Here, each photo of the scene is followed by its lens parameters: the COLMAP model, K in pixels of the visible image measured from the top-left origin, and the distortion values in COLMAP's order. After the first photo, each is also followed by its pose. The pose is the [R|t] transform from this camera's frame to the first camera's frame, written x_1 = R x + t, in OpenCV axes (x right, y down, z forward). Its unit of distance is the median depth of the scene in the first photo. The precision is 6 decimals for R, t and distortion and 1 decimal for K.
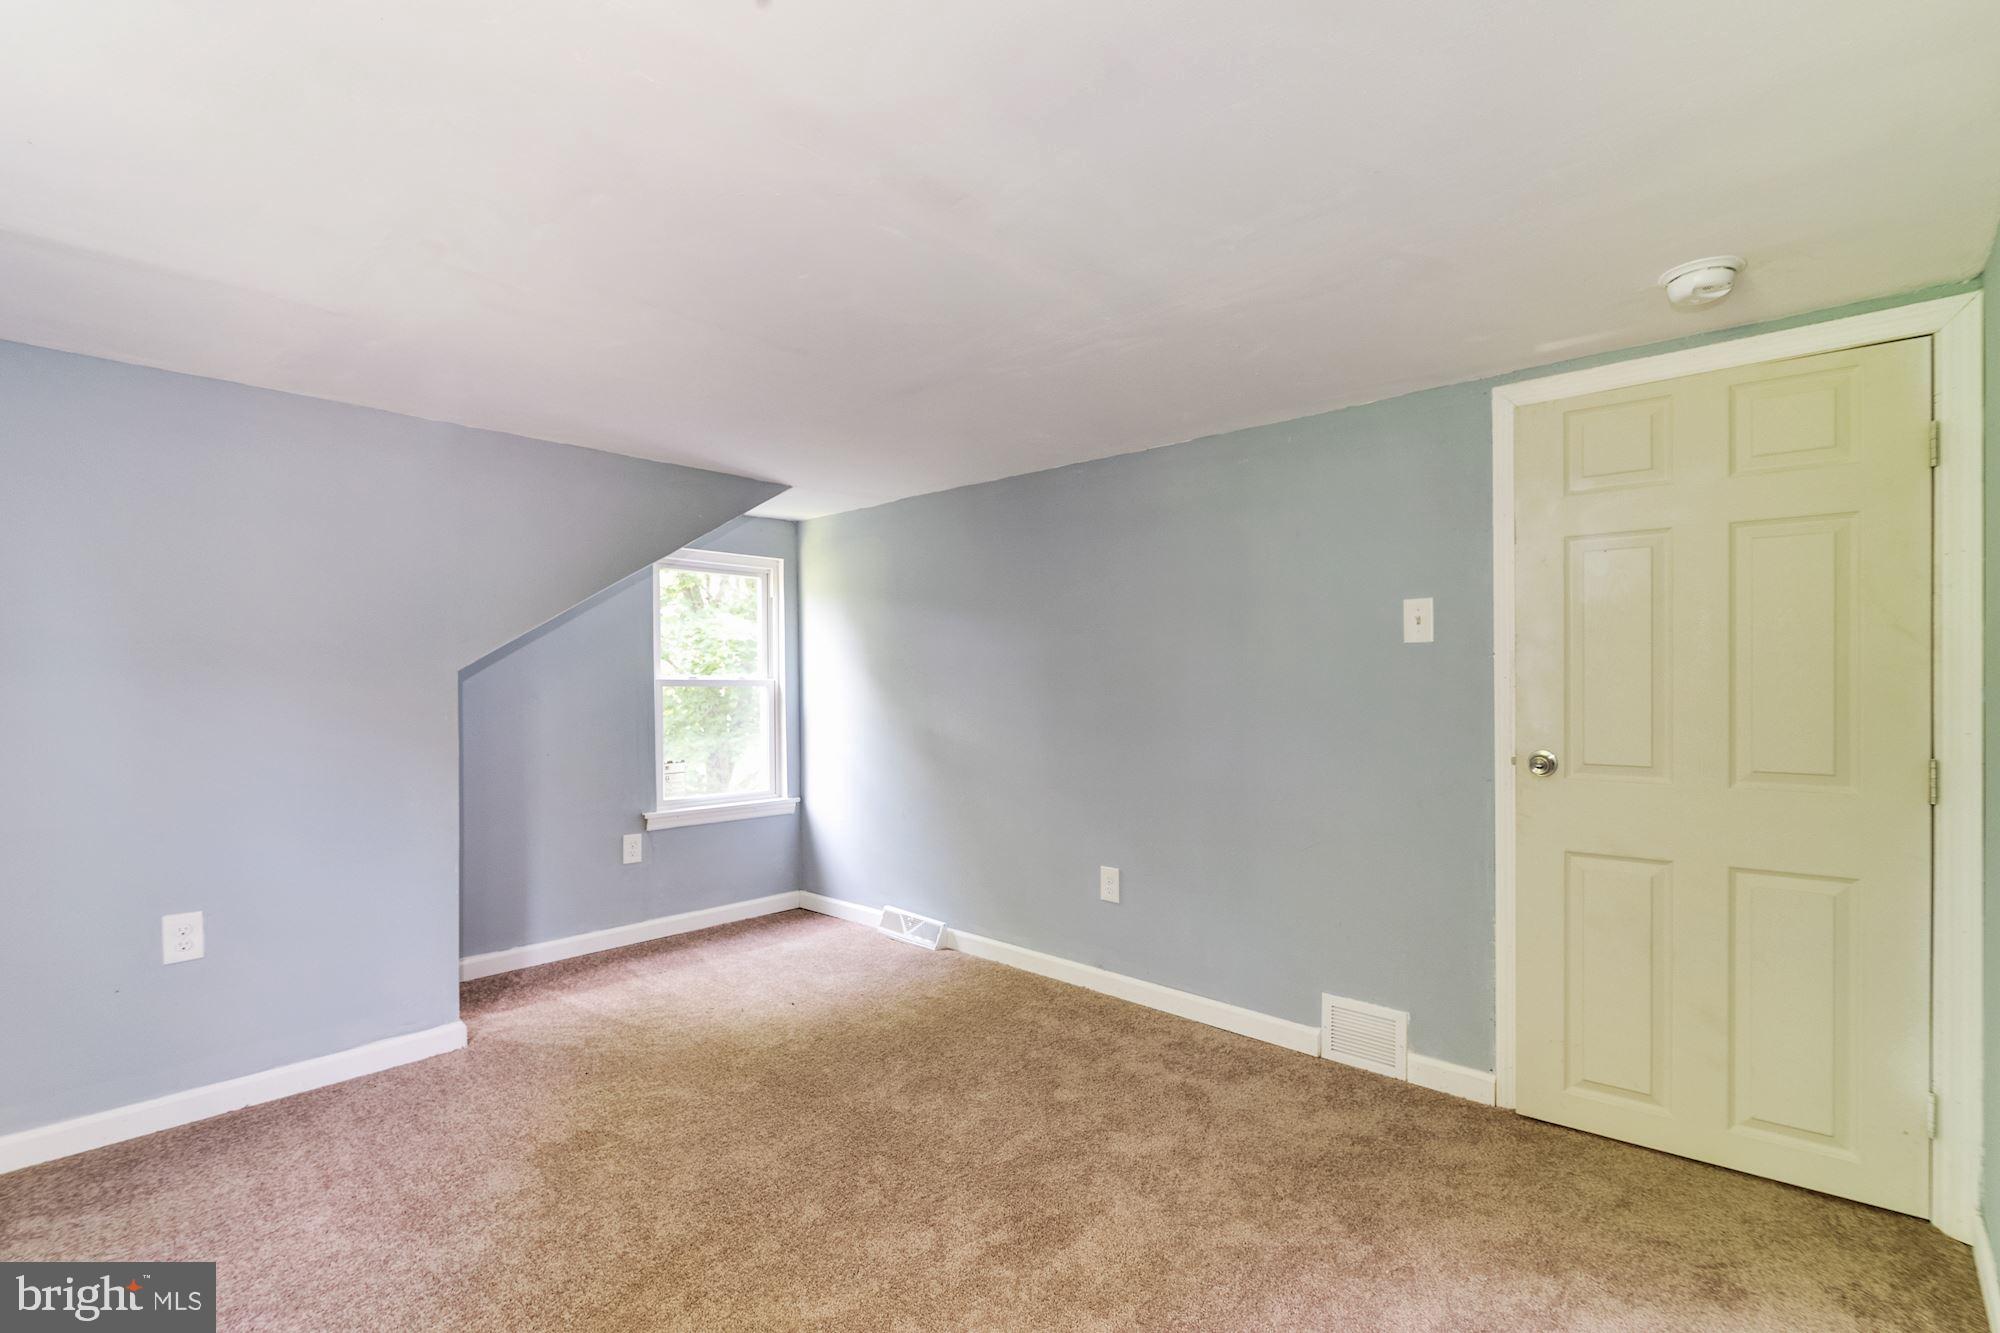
lens RADIAL K [[912.9, 0, 1005.6], [0, 912.9, 683.4], [0, 0, 1]] dist [-0.002818, 0.001294]
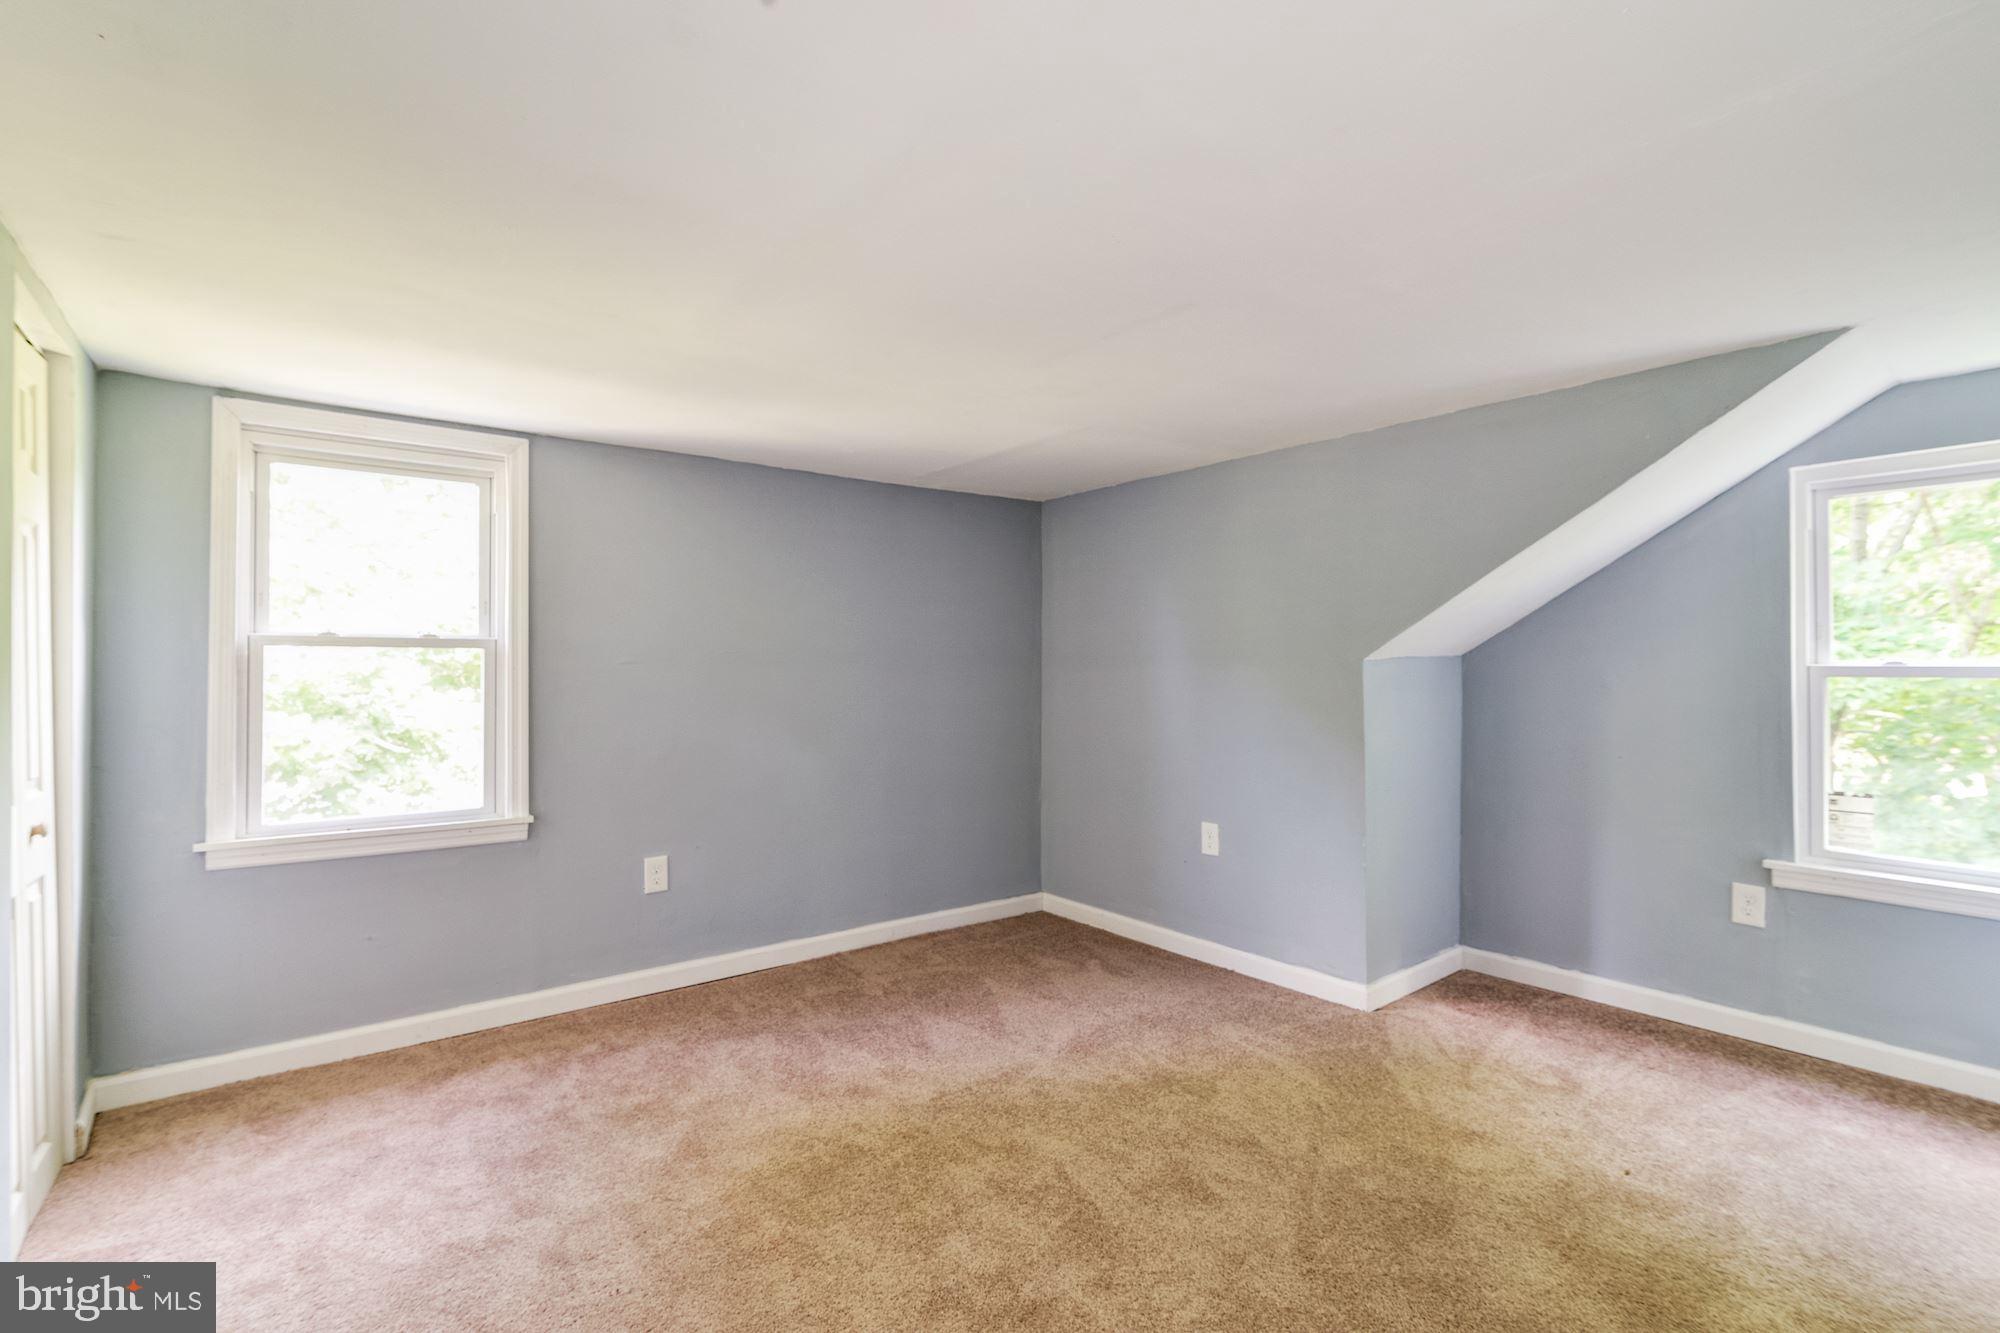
lens RADIAL K [[912.9, 0, 1006.4], [0, 912.9, 661.5], [0, 0, 1]] dist [-0.002818, 0.001294]
pose [[-0.158992, -0.003937, -0.987272, 0.431796], [0.000464, 0.999992, -0.004062, -0.006310], [0.987280, -0.001104, -0.158989, 0.610994]]
